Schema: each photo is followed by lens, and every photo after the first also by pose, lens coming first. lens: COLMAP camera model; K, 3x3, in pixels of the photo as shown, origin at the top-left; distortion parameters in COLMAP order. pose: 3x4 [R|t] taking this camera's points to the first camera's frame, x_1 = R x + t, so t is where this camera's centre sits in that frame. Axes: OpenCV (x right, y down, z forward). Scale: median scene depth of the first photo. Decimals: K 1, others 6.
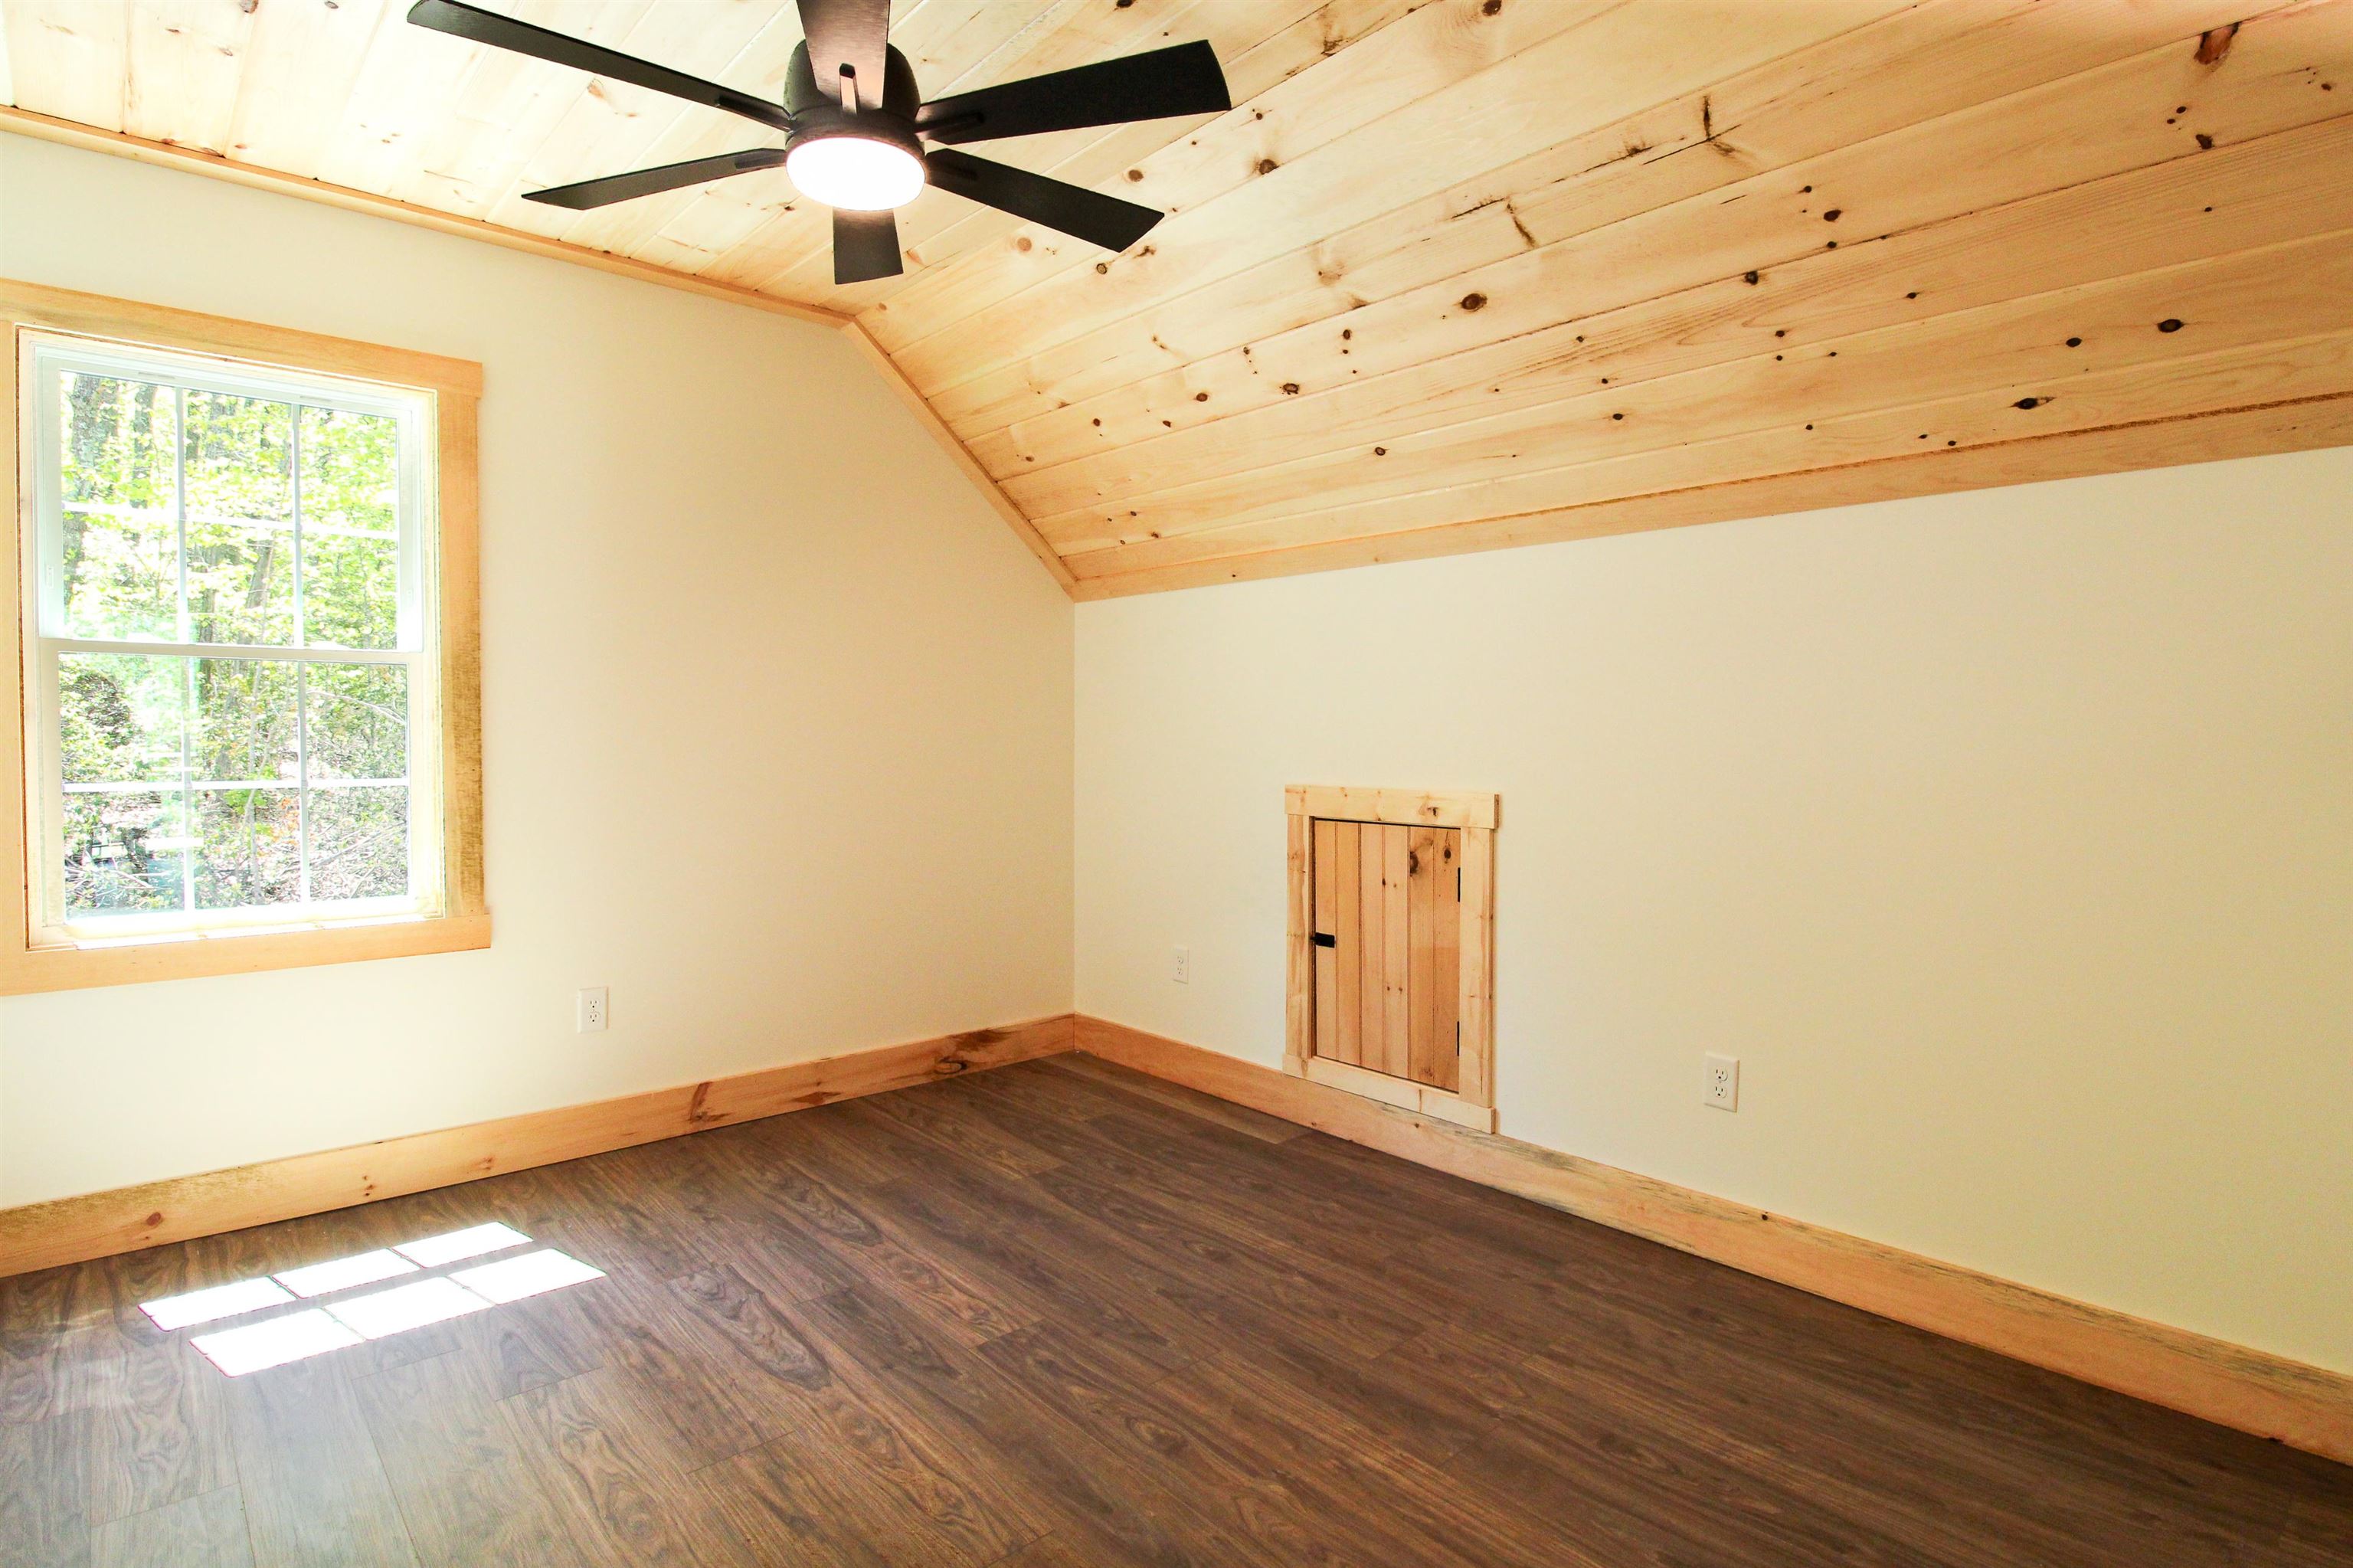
lens RADIAL K [[1221.8, 0, 1172.6], [0, 1221.8, 775.7], [0, 0, 1]] dist [-0.003629, -0.000707]
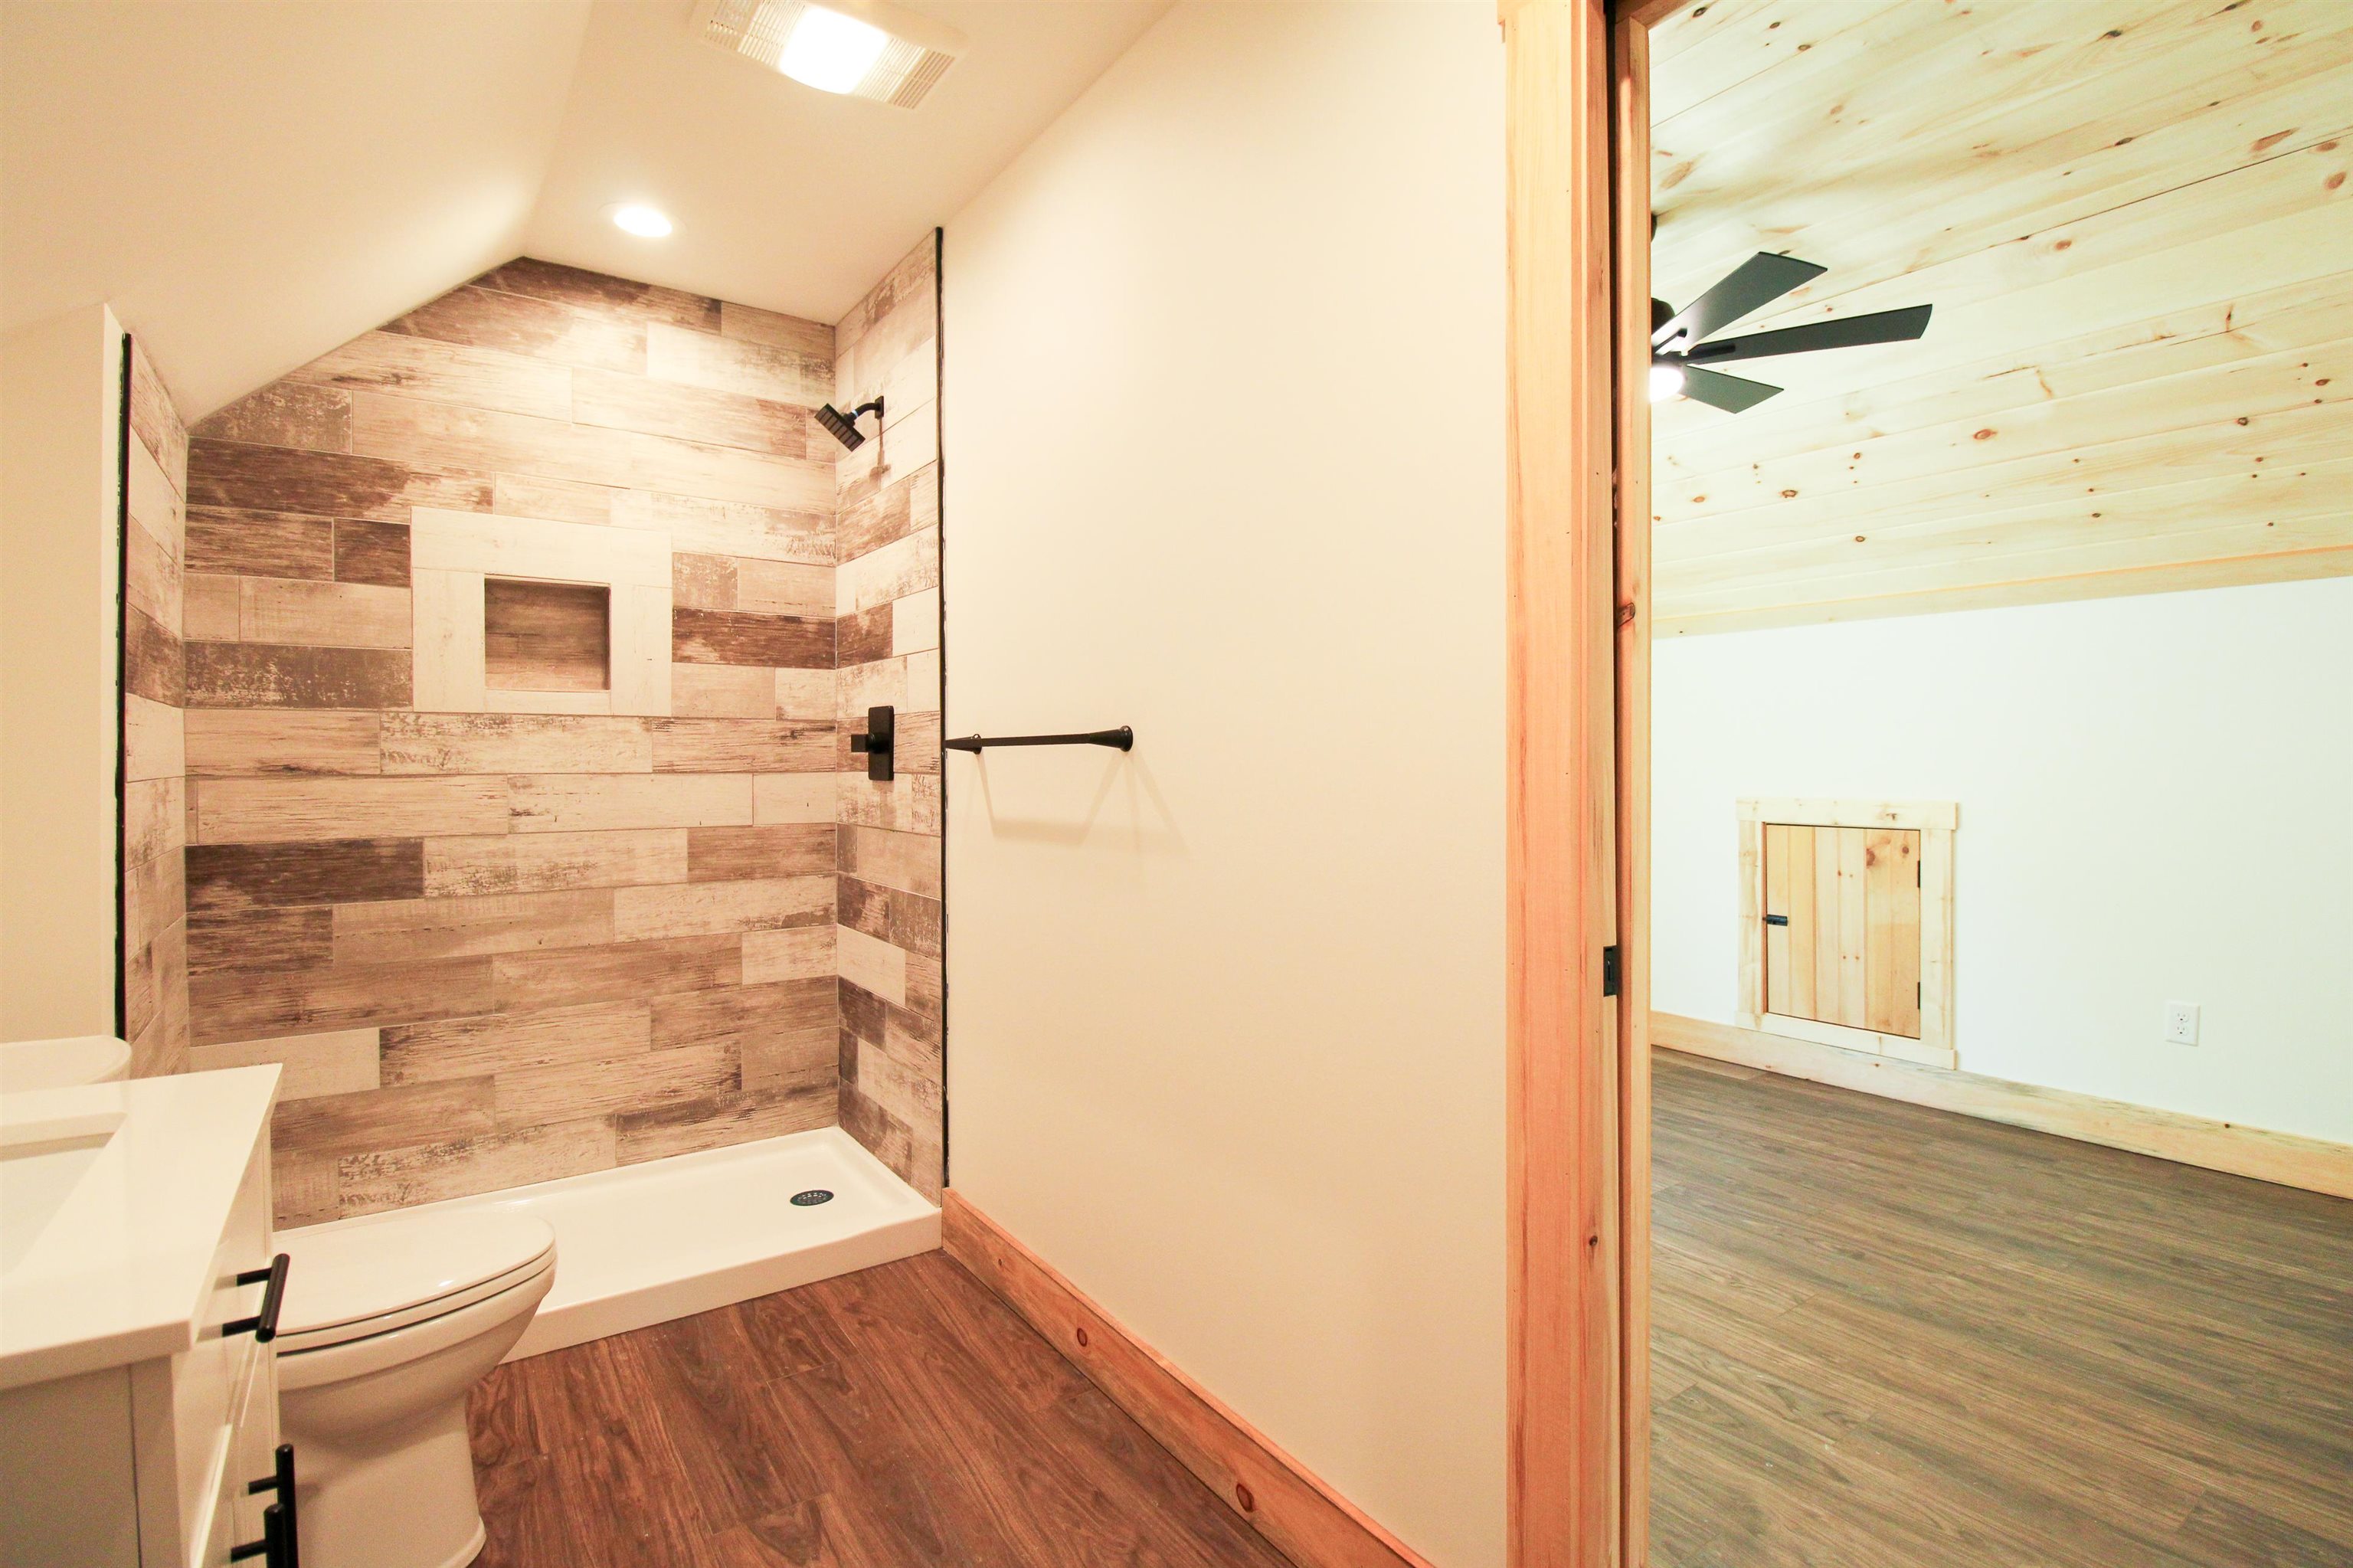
lens RADIAL K [[1137.2, 0, 1187.9], [0, 1137.2, 773.5], [0, 0, 1]] dist [-0.003282, -0.008147]
pose [[0.993634, -0.006748, -0.112458, -0.448065], [0.004493, 0.999784, -0.020290, 0.005637], [0.112570, 0.019655, 0.993449, -0.302272]]
